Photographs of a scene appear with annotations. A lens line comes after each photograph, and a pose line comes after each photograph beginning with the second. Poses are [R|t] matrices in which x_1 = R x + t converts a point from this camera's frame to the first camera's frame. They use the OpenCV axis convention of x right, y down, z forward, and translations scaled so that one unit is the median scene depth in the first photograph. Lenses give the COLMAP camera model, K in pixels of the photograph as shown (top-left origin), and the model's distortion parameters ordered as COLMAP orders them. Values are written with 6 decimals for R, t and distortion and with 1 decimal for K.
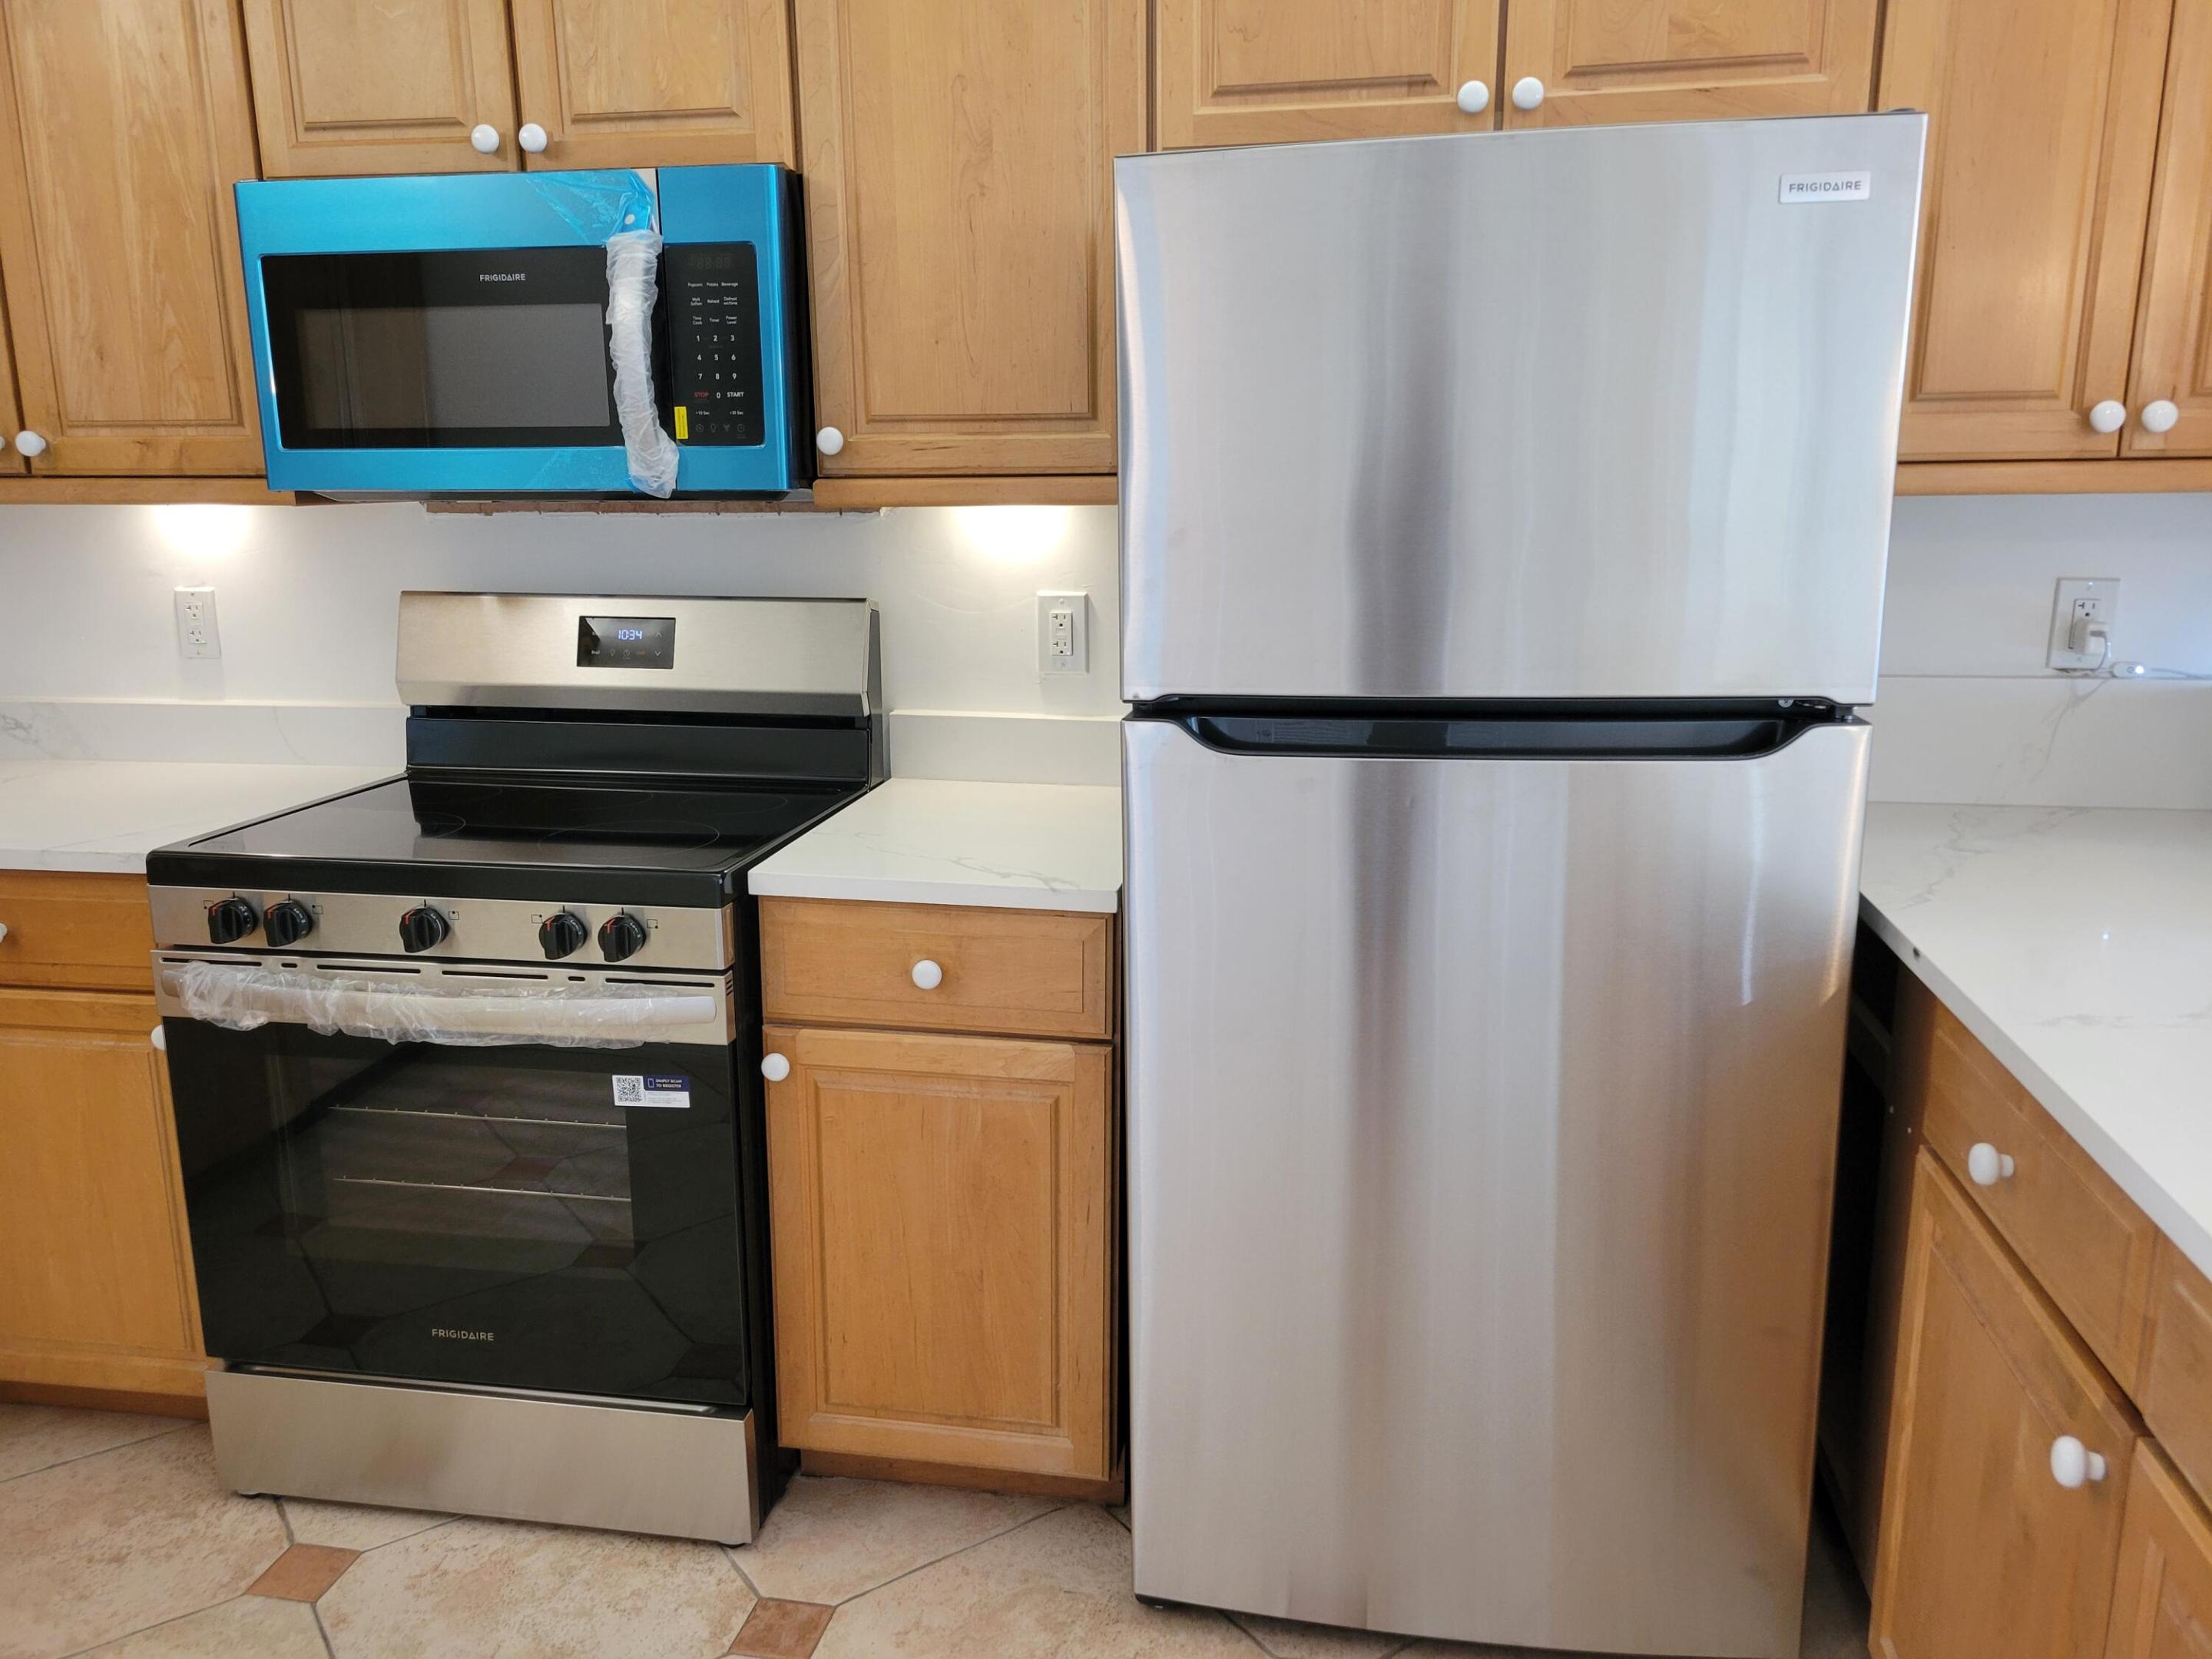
lens RADIAL K [[1660.3, 0, 1106.0], [0, 1660.3, 829.5], [0, 0, 1]] dist [0.063475, -0.025700]
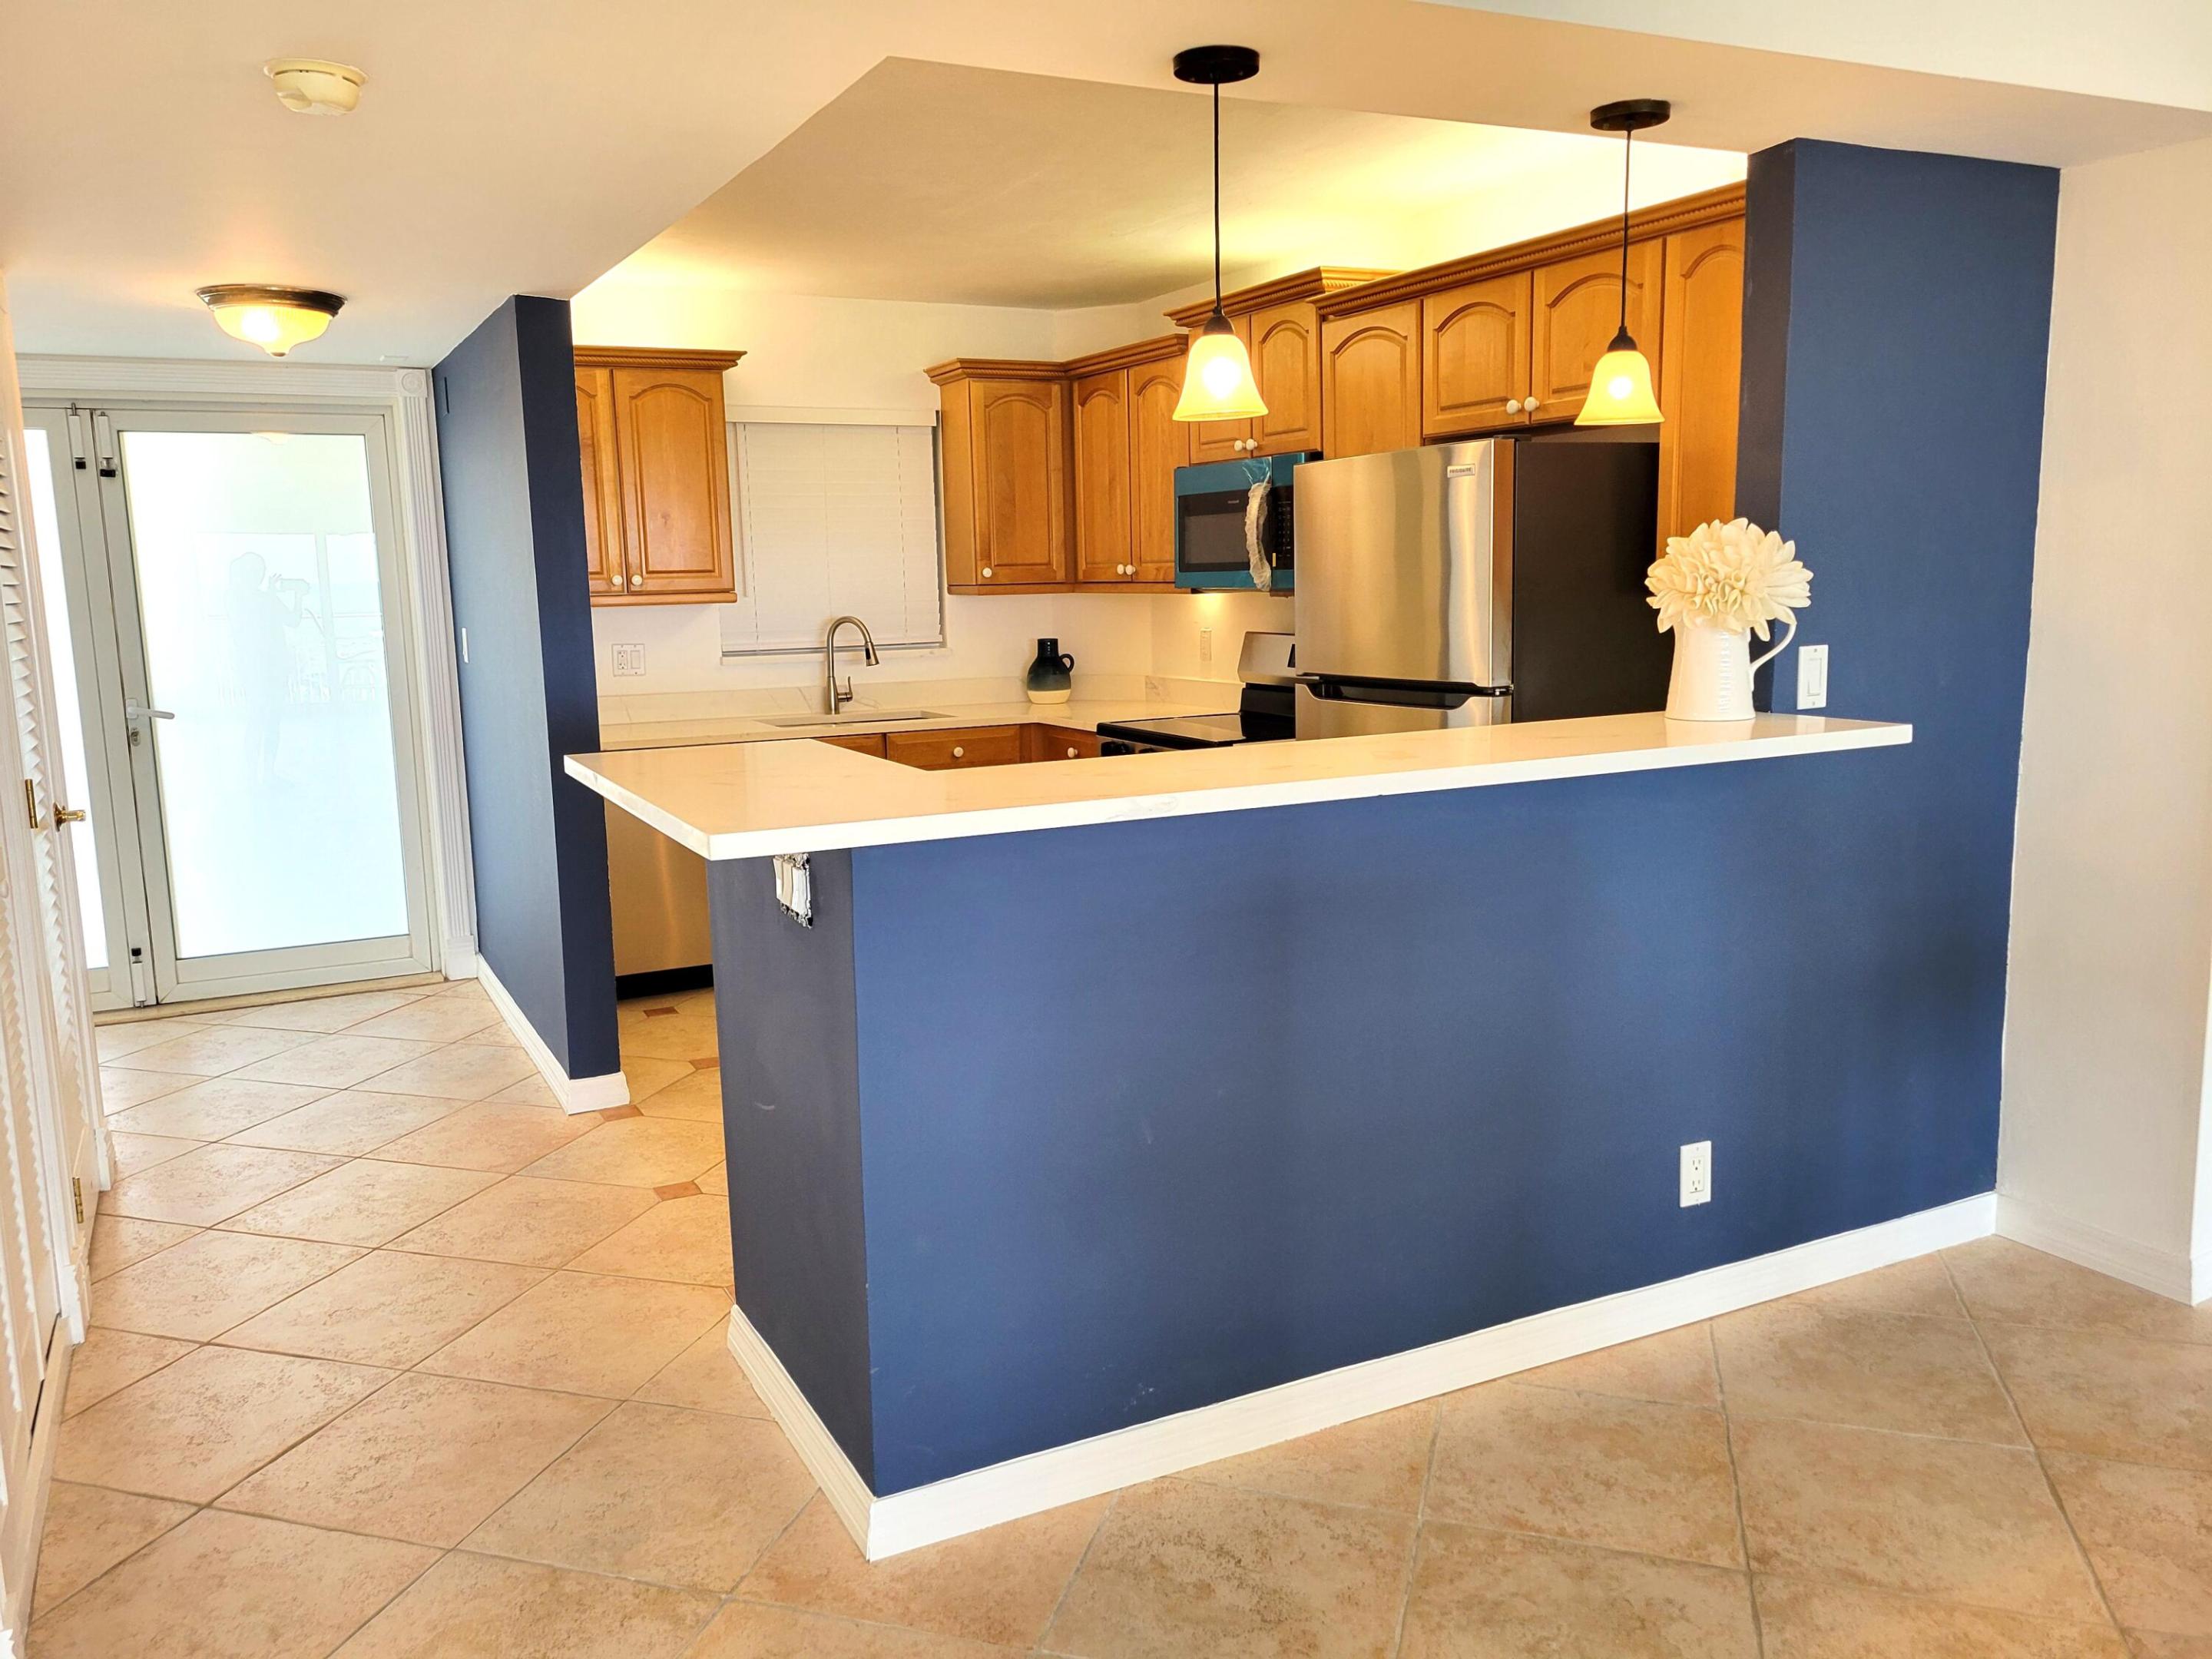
lens RADIAL K [[1660.3, 0, 1106.0], [0, 1660.3, 829.5], [0, 0, 1]] dist [0.063475, -0.025700]
pose [[0.608462, 0.121199, -0.784274, 1.412443], [-0.155641, 0.987301, 0.031824, 0.088542], [0.778171, 0.102701, 0.619598, -0.564480]]
